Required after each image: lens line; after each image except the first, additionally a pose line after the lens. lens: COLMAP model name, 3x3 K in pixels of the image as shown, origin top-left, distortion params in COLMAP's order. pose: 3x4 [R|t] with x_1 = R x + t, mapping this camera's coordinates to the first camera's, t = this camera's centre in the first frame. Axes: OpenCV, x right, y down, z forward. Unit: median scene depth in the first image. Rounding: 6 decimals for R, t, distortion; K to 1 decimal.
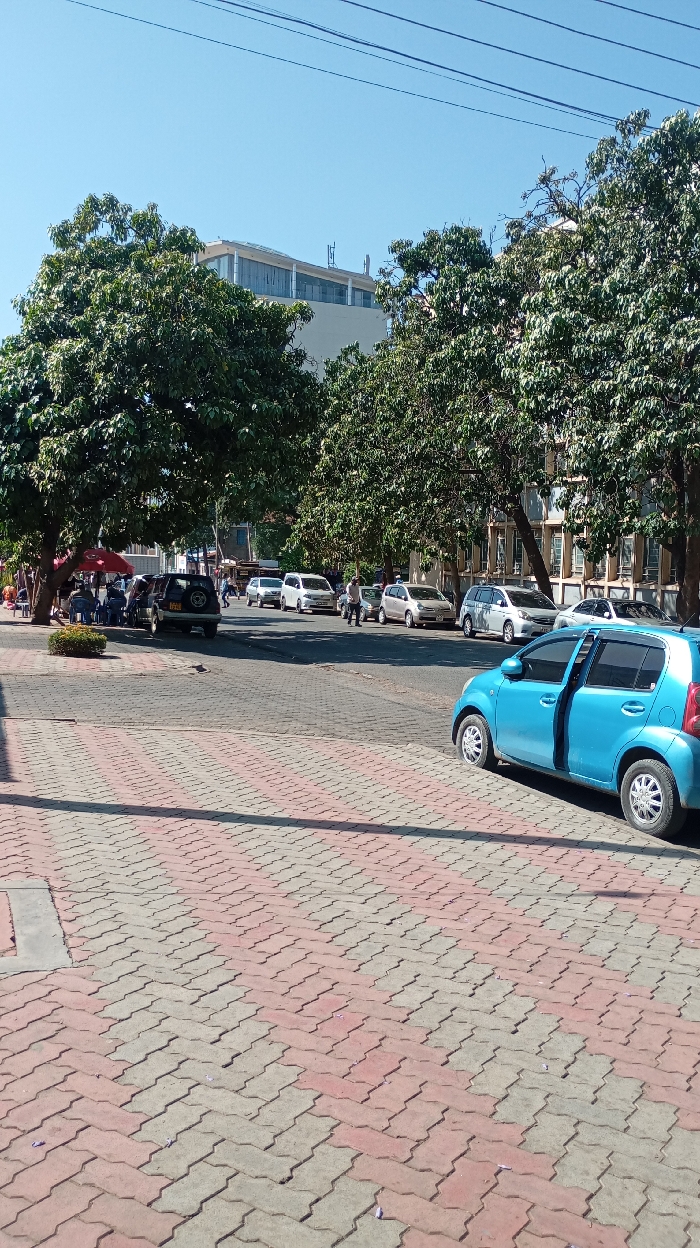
lens RADIAL K [[1036.1, 0, 342.6], [0, 1036.1, 664.1], [0, 0, 1]] dist [0.069871, -0.001923]
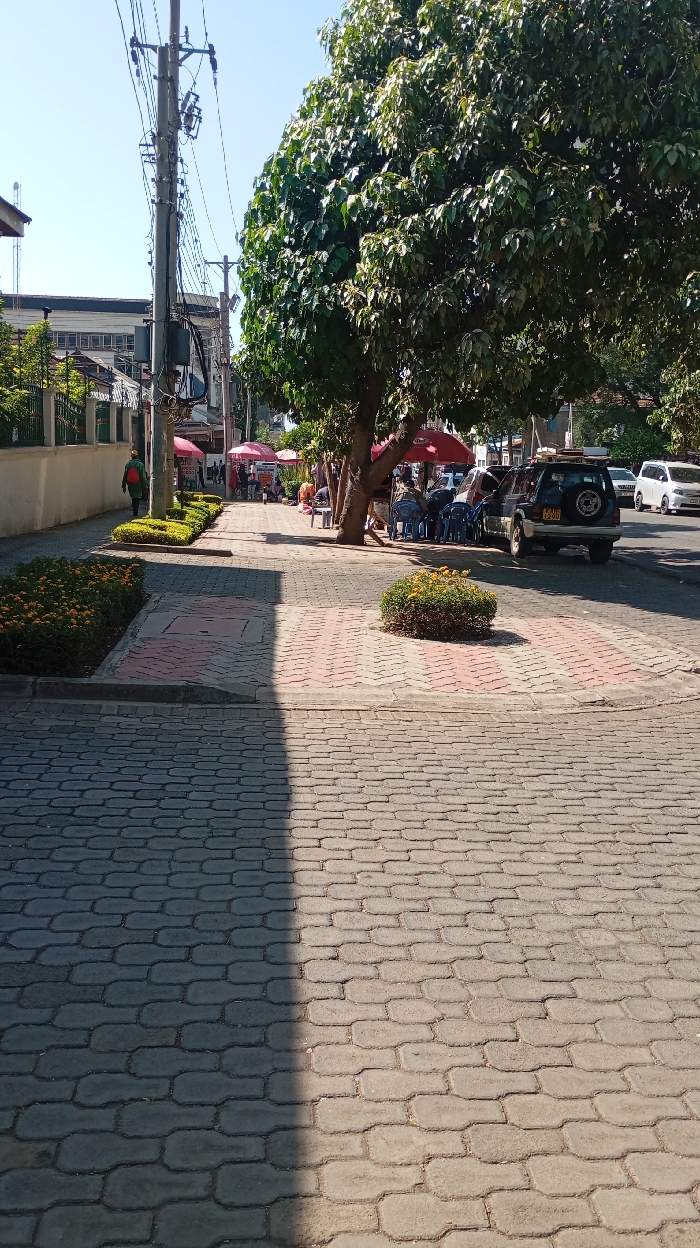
lens RADIAL K [[1036.1, 0, 348.9], [0, 1036.1, 623.5], [0, 0, 1]] dist [0.069871, -0.001923]
pose [[0.964862, 0.029188, -0.261133, -0.130720], [-0.012326, 0.997745, 0.065980, -0.034356], [0.262470, -0.060443, 0.963045, 0.402772]]
